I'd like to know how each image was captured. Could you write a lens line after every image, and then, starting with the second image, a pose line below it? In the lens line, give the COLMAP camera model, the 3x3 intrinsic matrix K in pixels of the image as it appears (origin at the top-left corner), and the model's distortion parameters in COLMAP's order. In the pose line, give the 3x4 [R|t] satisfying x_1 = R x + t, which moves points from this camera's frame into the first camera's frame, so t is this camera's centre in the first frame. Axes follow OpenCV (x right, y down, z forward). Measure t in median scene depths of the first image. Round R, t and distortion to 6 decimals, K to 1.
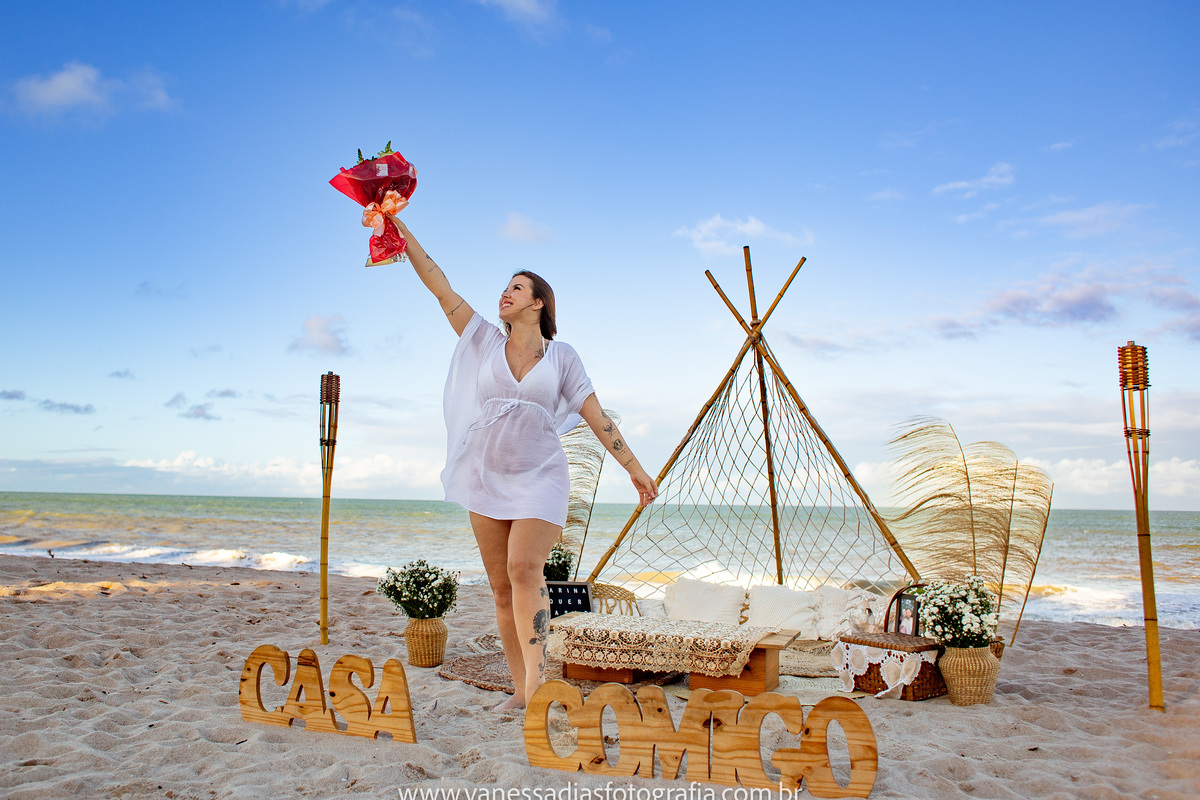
lens RADIAL K [[1012.2, 0, 580.4], [0, 1012.2, 396.7], [0, 0, 1]] dist [-0.067198, 0.007001]
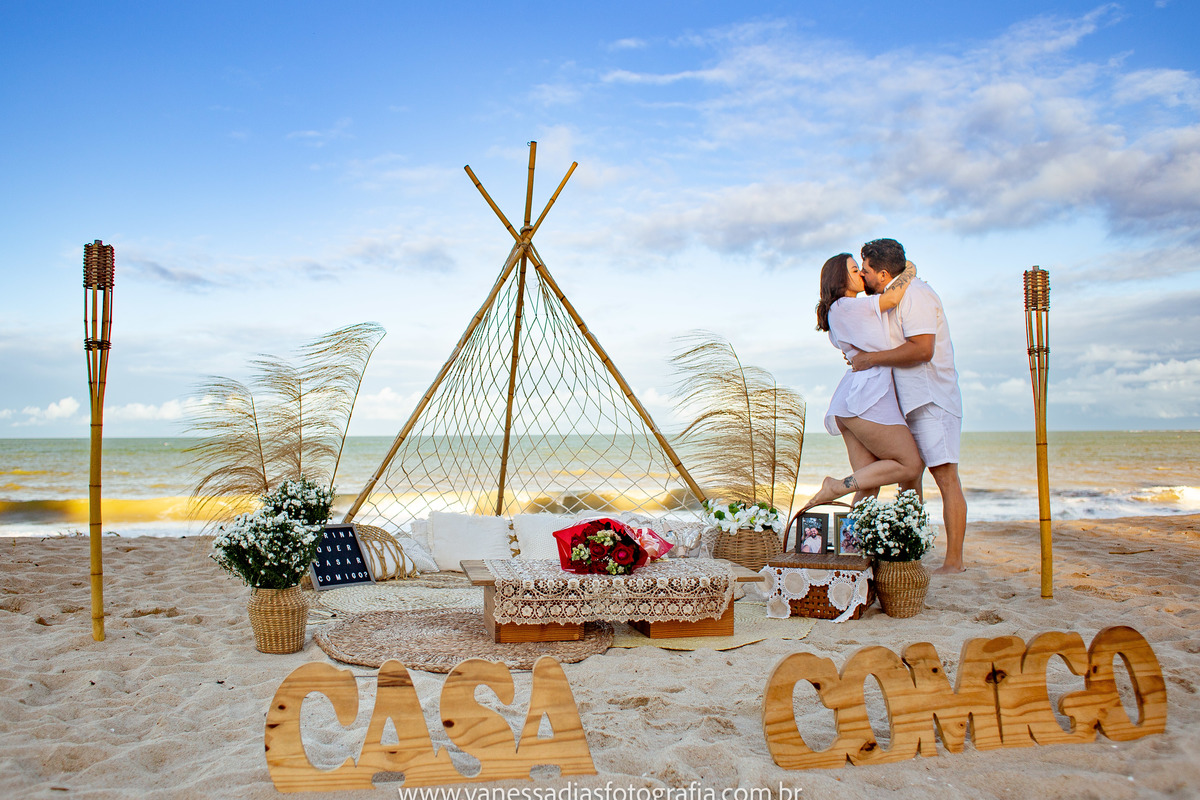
lens RADIAL K [[974.7, 0, 585.4], [0, 974.7, 403.6], [0, 0, 1]] dist [-0.091559, 0.103377]
pose [[0.850171, -0.006941, 0.526461, -0.398483], [-0.033340, 0.997197, 0.066988, 0.039060], [-0.525450, -0.074504, 0.847556, 0.358694]]
